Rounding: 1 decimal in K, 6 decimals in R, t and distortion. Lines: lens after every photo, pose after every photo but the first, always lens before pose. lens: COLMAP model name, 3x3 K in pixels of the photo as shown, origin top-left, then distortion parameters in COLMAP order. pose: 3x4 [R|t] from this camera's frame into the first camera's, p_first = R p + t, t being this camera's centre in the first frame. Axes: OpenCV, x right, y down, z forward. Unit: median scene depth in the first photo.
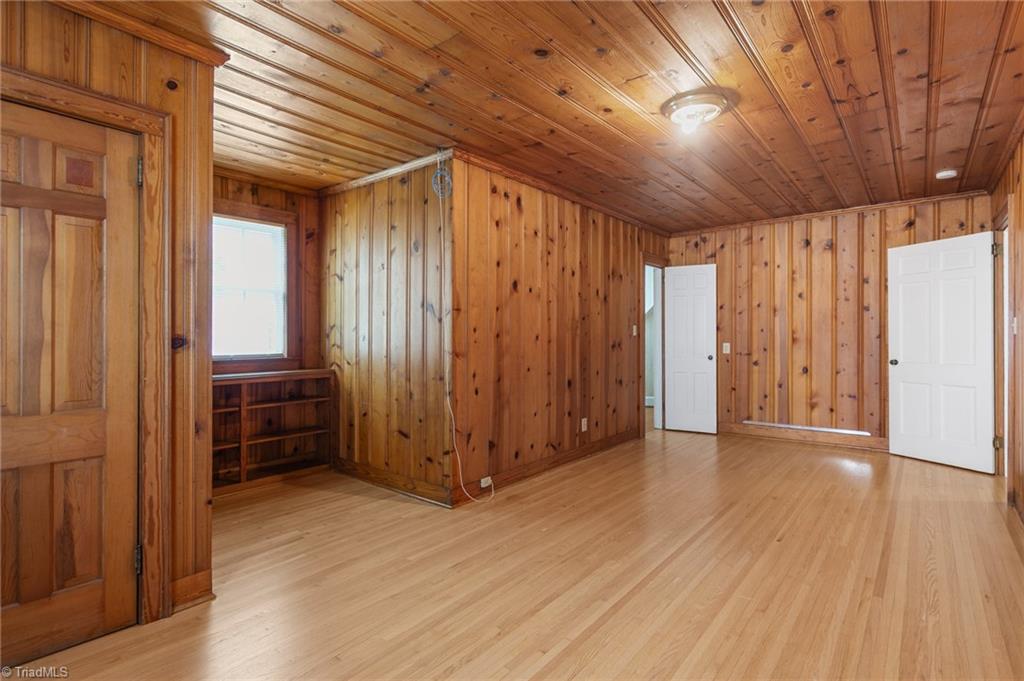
lens RADIAL K [[491.2, 0, 522.7], [0, 491.2, 334.9], [0, 0, 1]] dist [-0.001586, 0.003072]
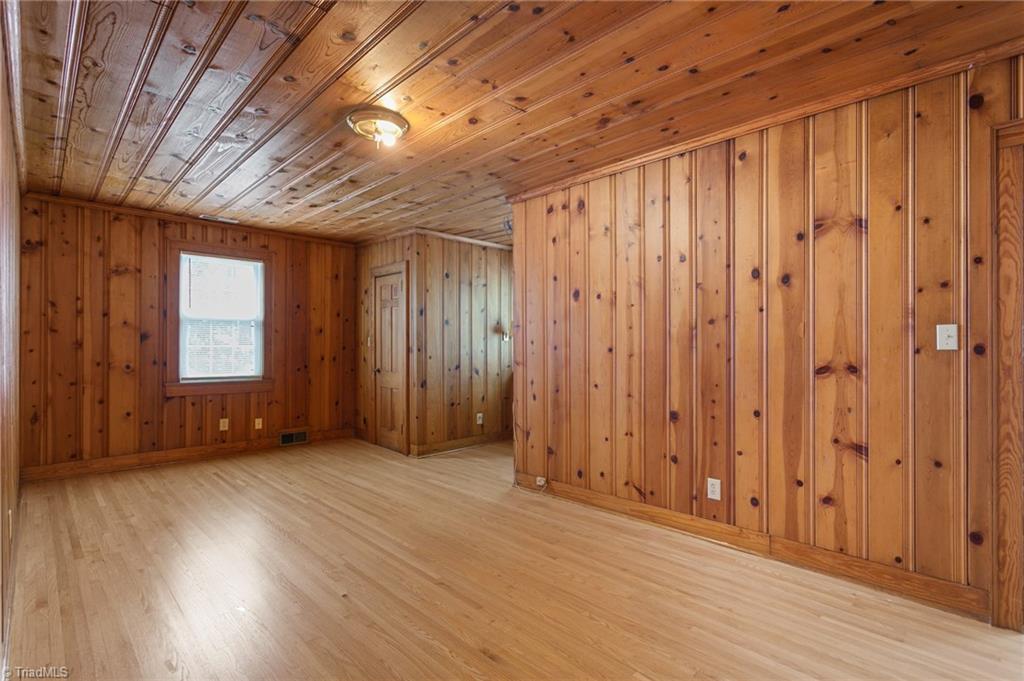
lens RADIAL K [[491.2, 0, 522.4], [0, 491.2, 344.5], [0, 0, 1]] dist [-0.001586, 0.003072]
pose [[-0.099754, -0.001848, -0.995010, 0.999630], [0.002170, 0.999995, -0.002075, -0.003416], [0.995010, -0.002366, -0.099749, 1.046608]]
